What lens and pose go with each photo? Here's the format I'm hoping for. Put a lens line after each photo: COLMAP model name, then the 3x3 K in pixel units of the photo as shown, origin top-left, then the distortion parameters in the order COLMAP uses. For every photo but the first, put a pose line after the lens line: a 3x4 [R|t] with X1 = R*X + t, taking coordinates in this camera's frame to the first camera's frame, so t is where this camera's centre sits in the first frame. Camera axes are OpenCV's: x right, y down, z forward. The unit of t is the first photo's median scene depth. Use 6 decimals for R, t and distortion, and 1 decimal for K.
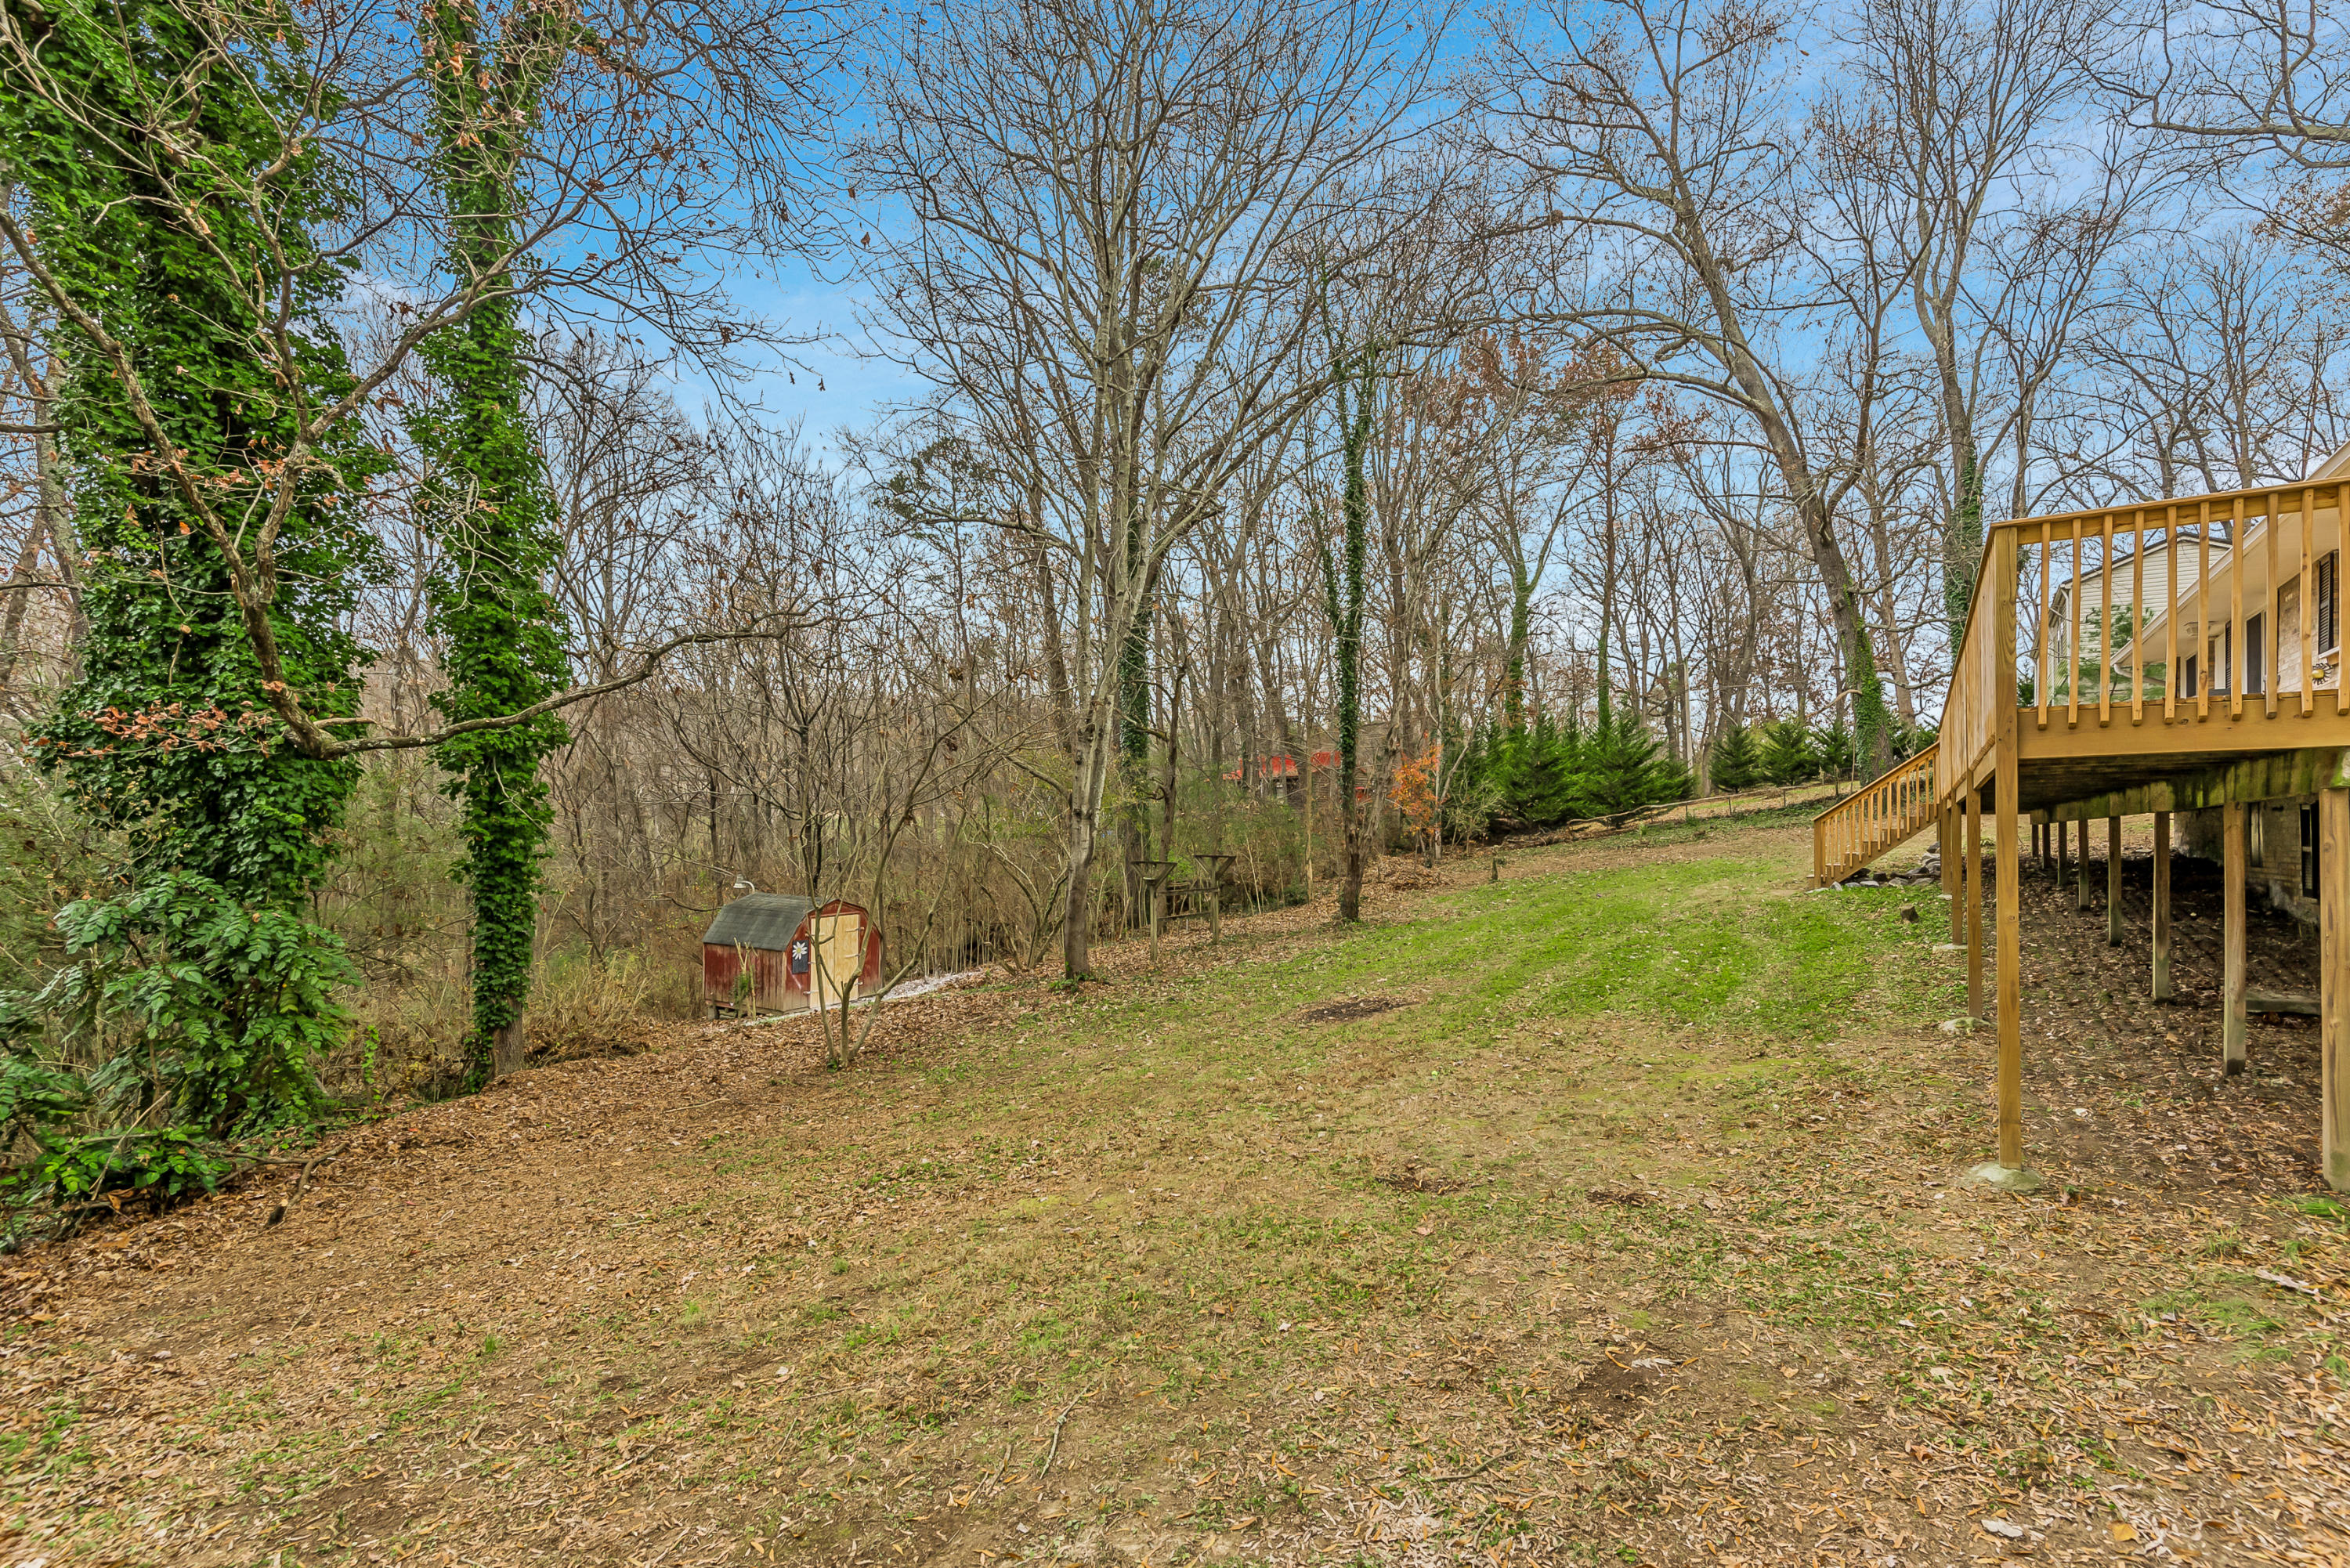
lens RADIAL K [[1077.6, 0, 1215.9], [0, 1077.6, 804.0], [0, 0, 1]] dist [0.000100, -0.011985]
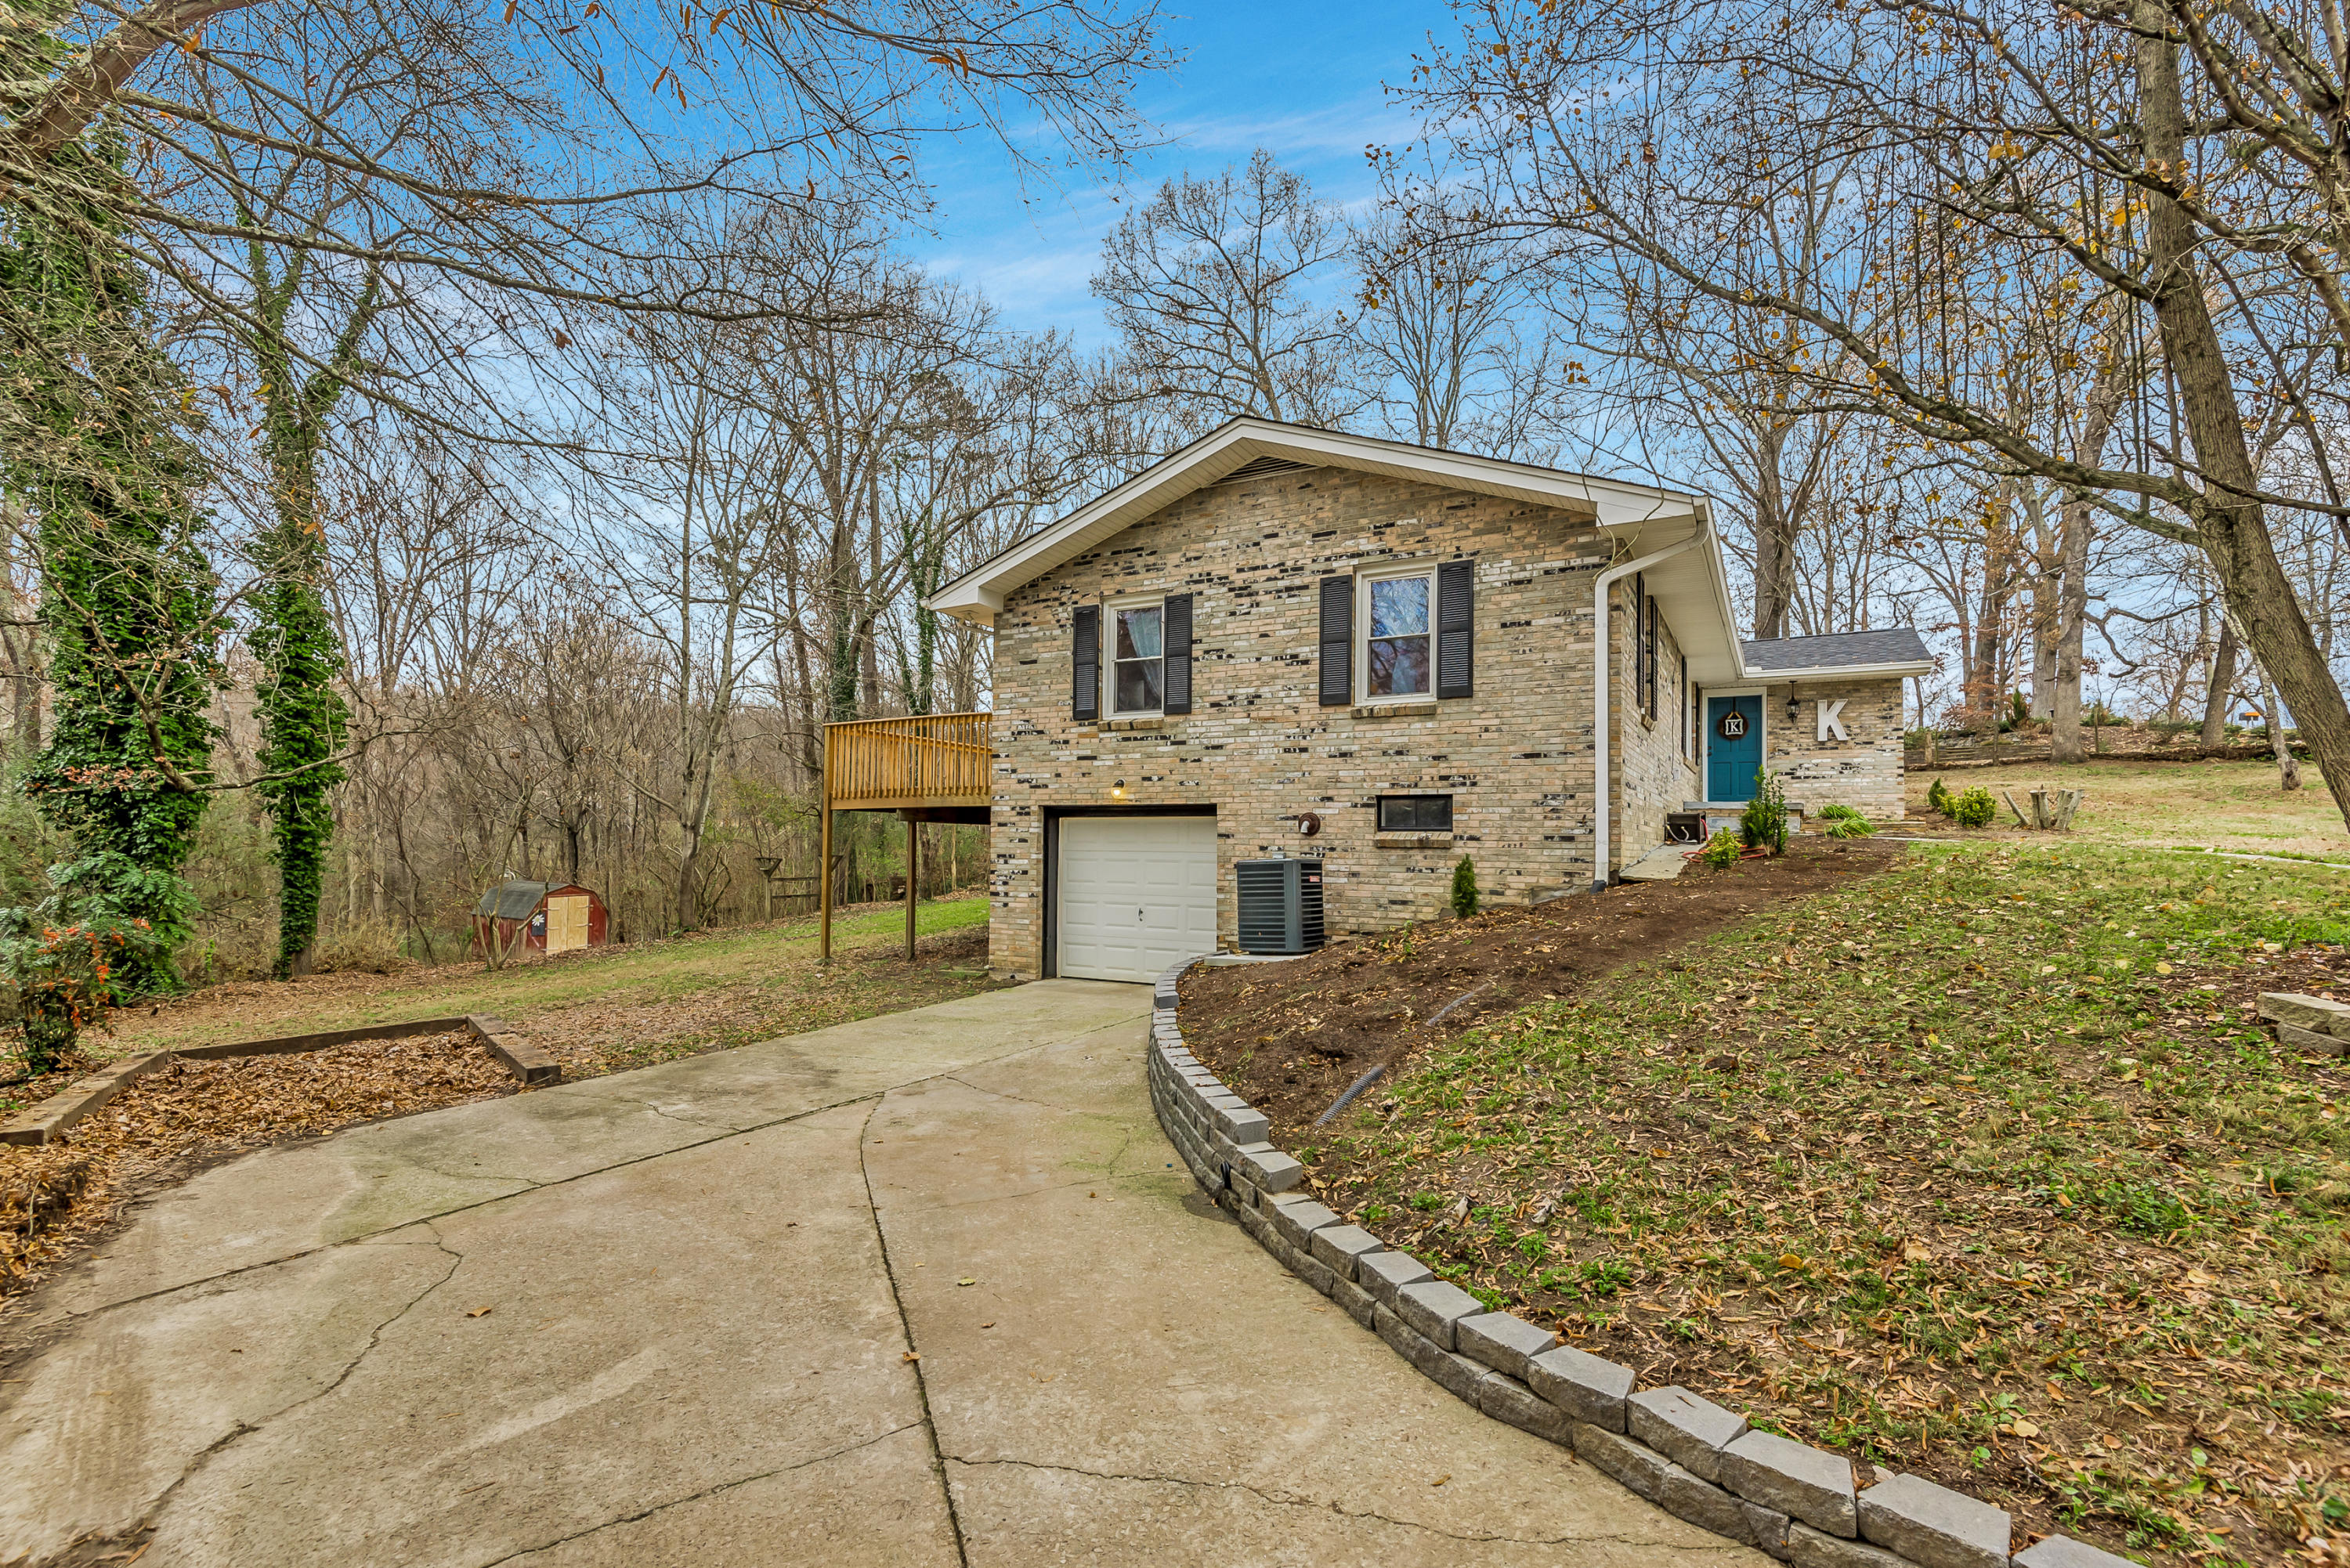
lens RADIAL K [[1091.5, 0, 1175.4], [0, 1091.5, 795.6], [0, 0, 1]] dist [0.024967, -0.017011]
pose [[0.999640, 0.010562, 0.024647, 0.817155], [-0.010086, 0.999762, -0.019343, -0.017424], [-0.024845, 0.019088, 0.999509, -0.932414]]
